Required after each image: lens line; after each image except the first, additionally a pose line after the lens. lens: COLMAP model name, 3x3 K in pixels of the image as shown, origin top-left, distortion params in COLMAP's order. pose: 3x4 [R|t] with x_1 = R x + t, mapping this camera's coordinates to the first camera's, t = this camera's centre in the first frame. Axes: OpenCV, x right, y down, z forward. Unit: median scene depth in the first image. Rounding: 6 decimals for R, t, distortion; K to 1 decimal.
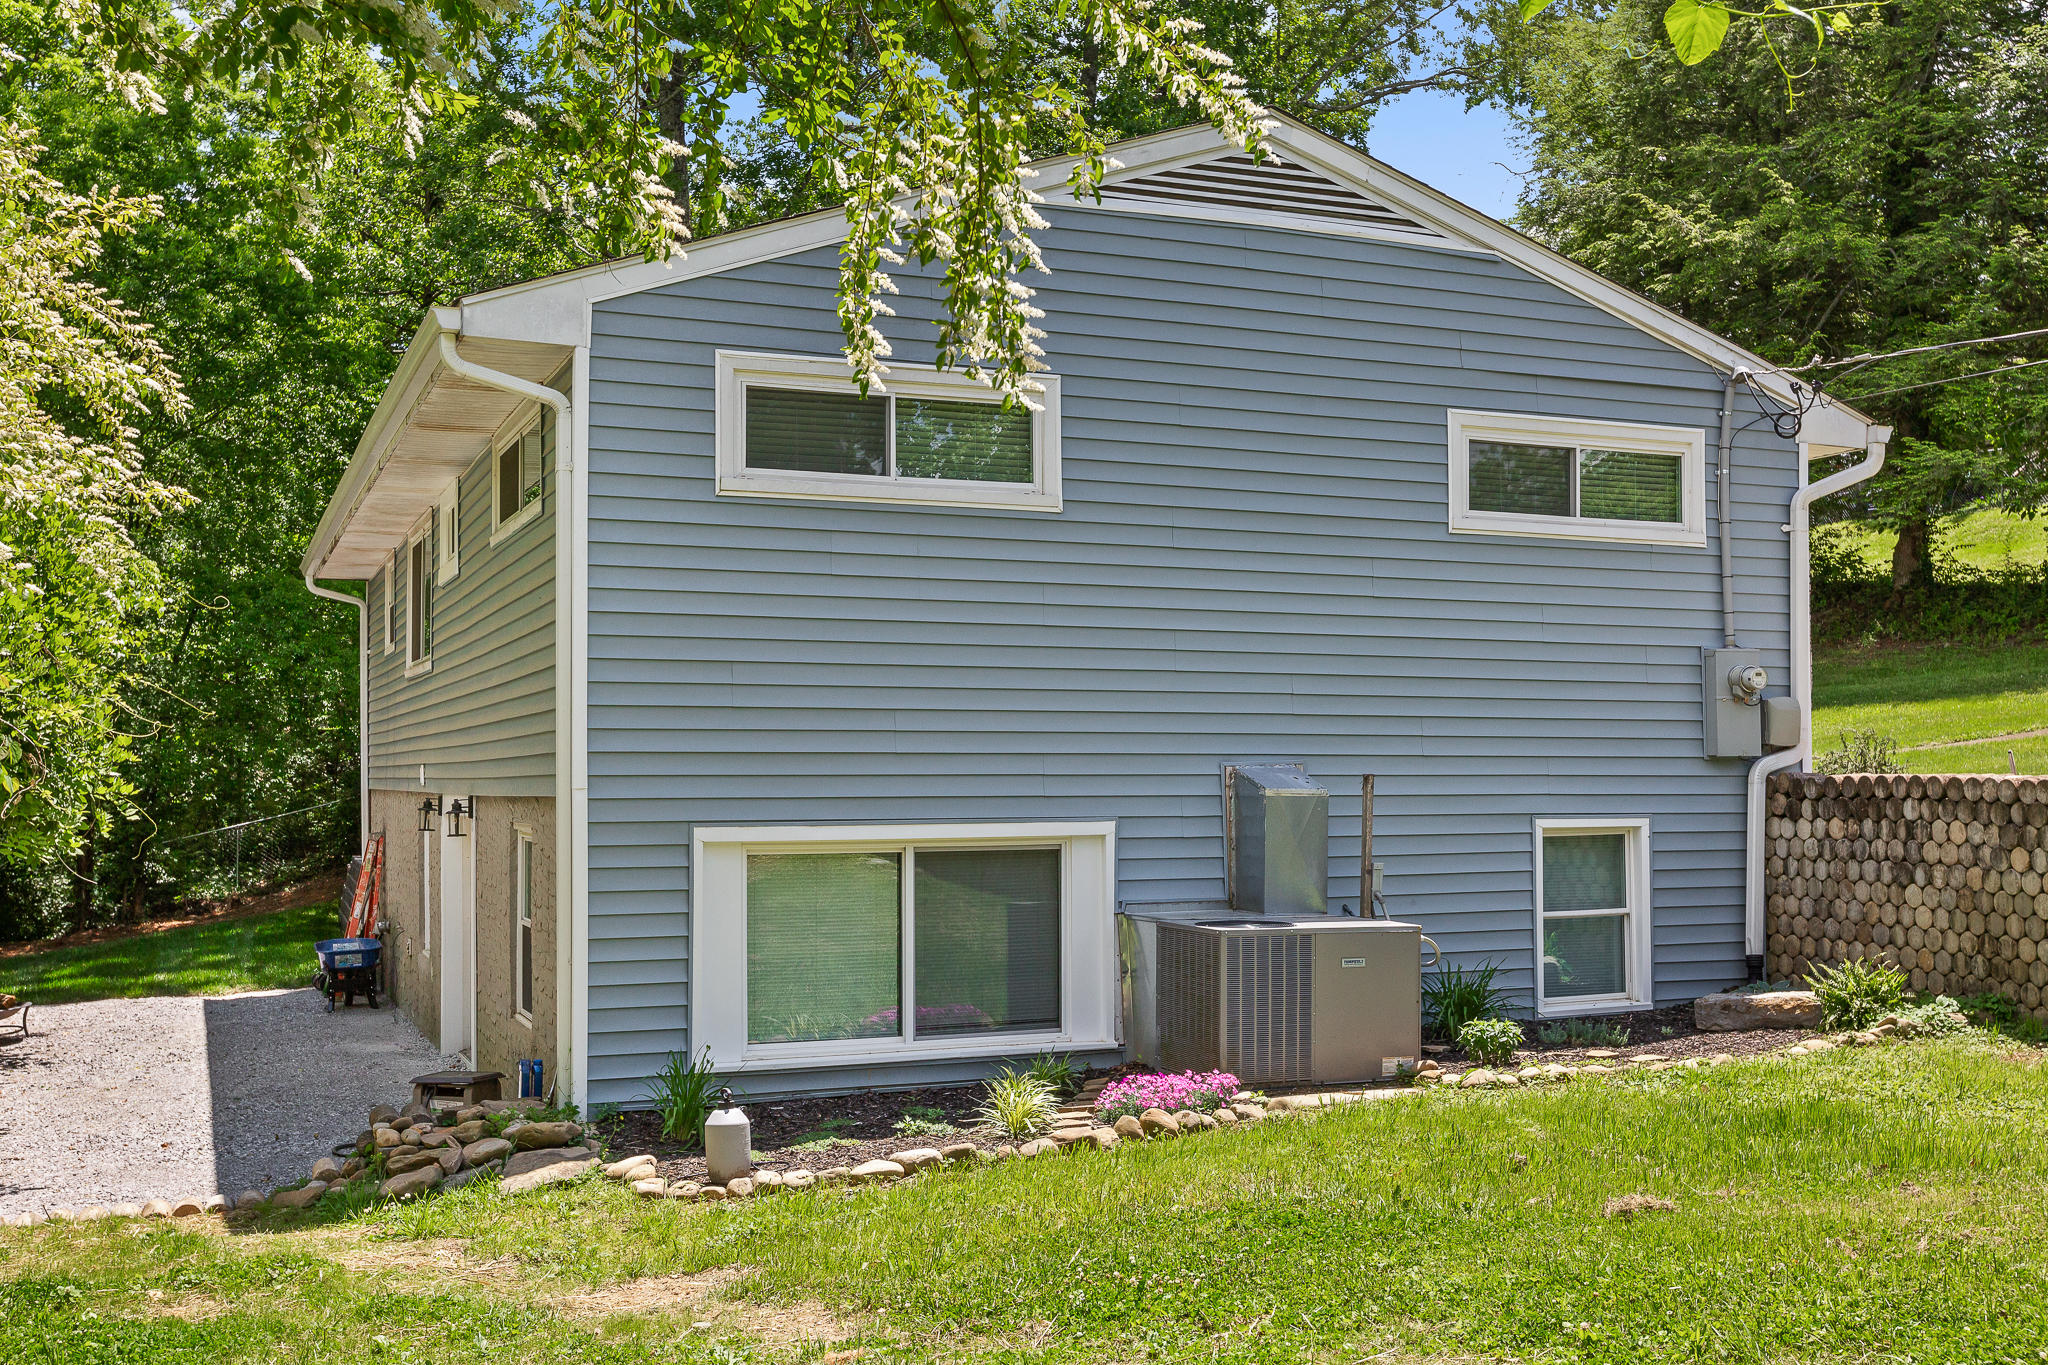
lens RADIAL K [[2131.3, 0, 1024.0], [0, 2131.3, 682.5], [0, 0, 1]] dist [-0.007274, -0.004492]
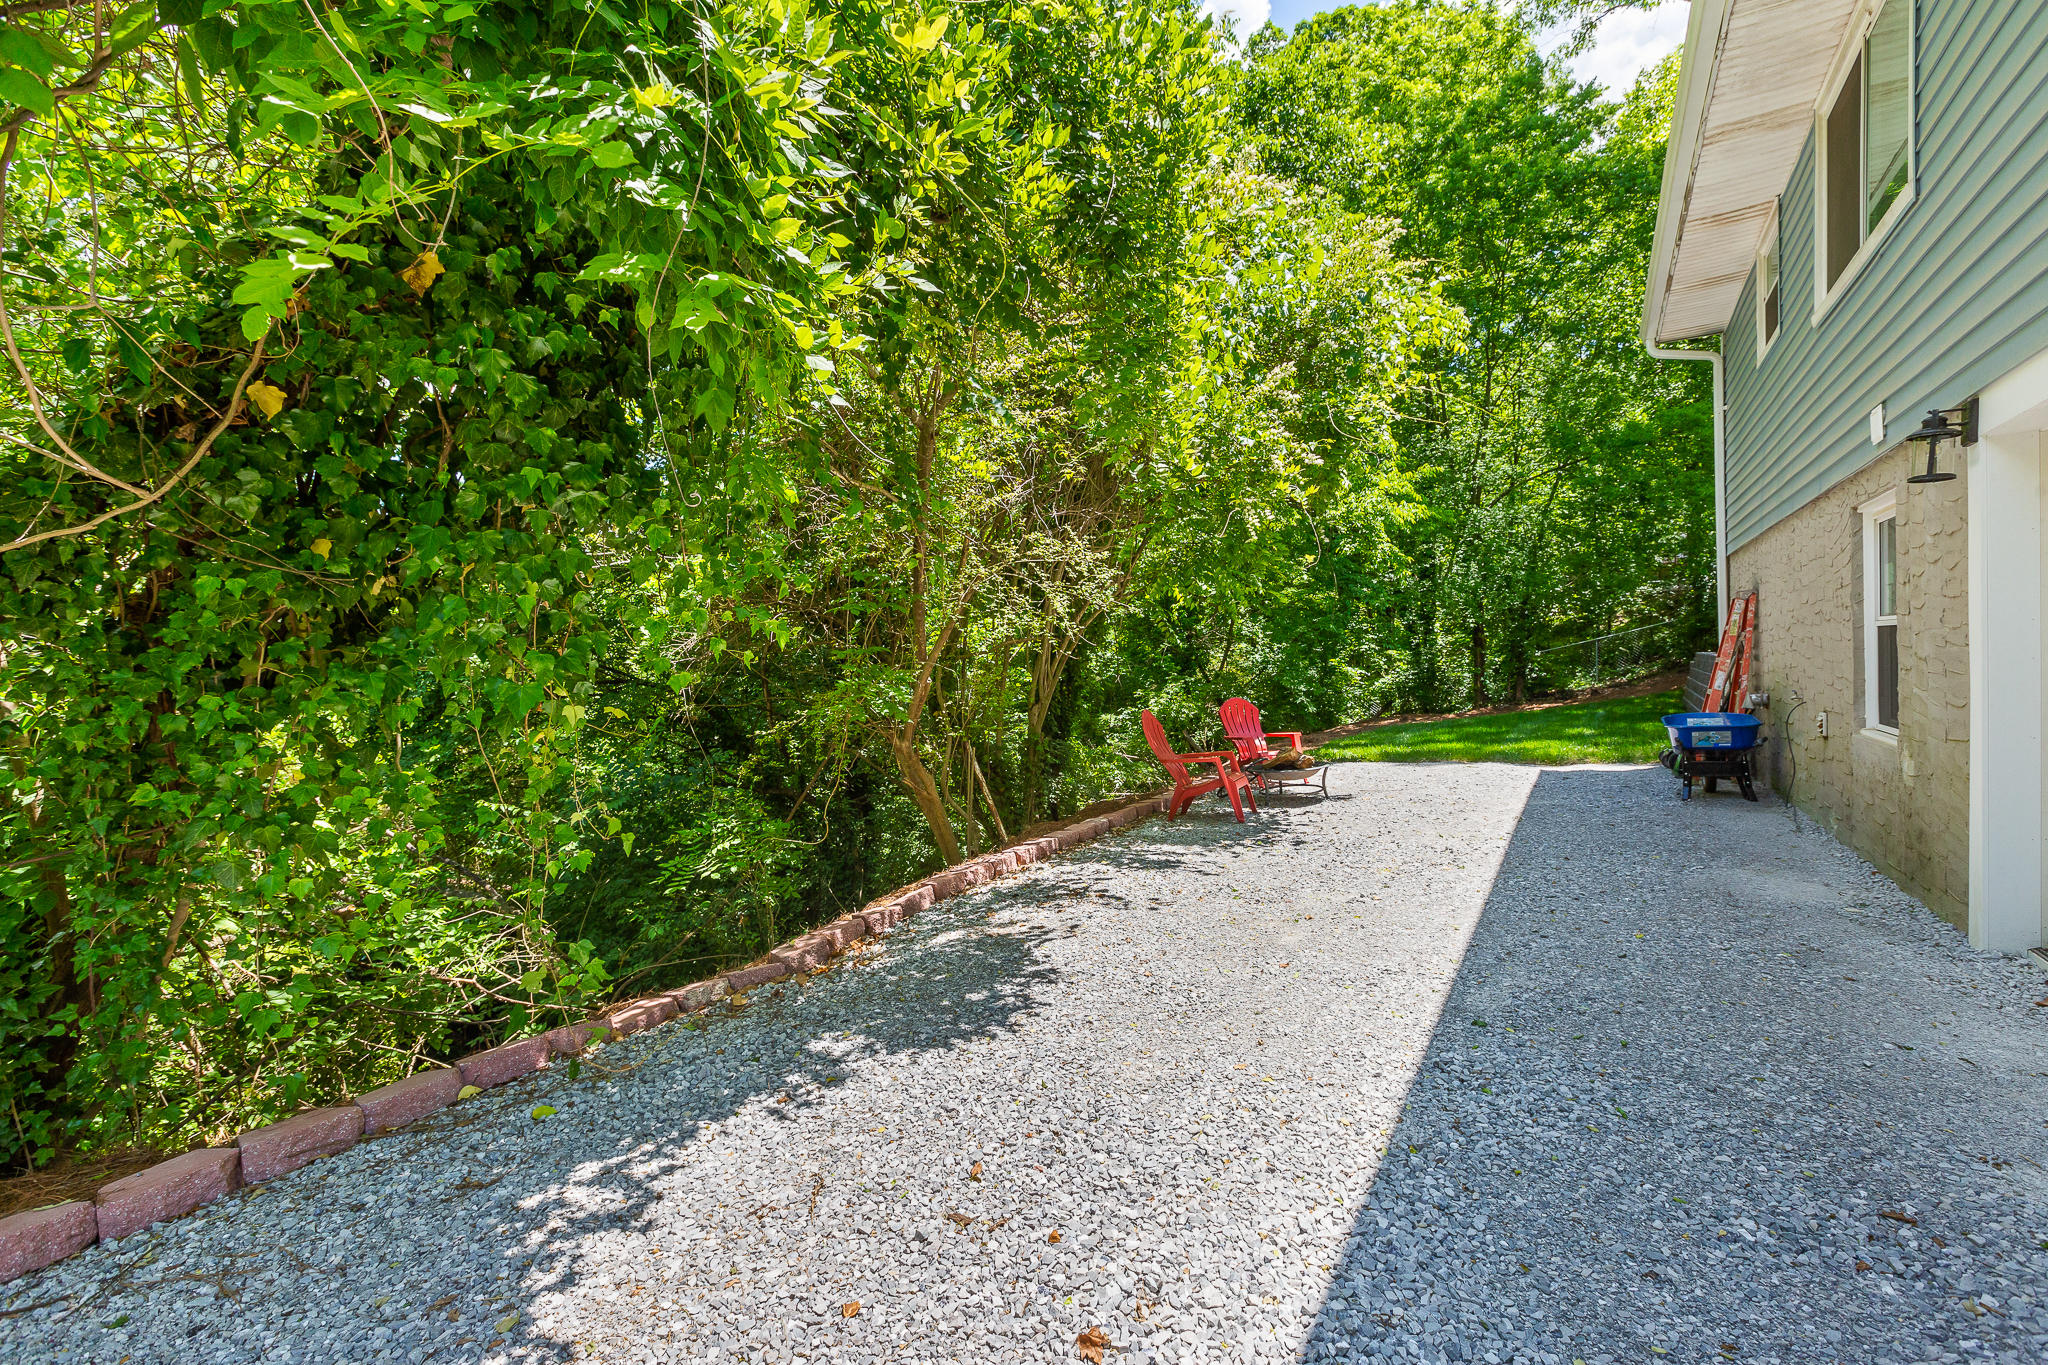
lens RADIAL K [[938.0, 0, 1024.0], [0, 938.0, 682.5], [0, 0, 1]] dist [0.000880, 0.000190]
pose [[0.608123, 0.006765, -0.793814, -0.181133], [0.054205, 0.997276, 0.050024, 0.072644], [0.791990, -0.073450, 0.606100, 0.542833]]
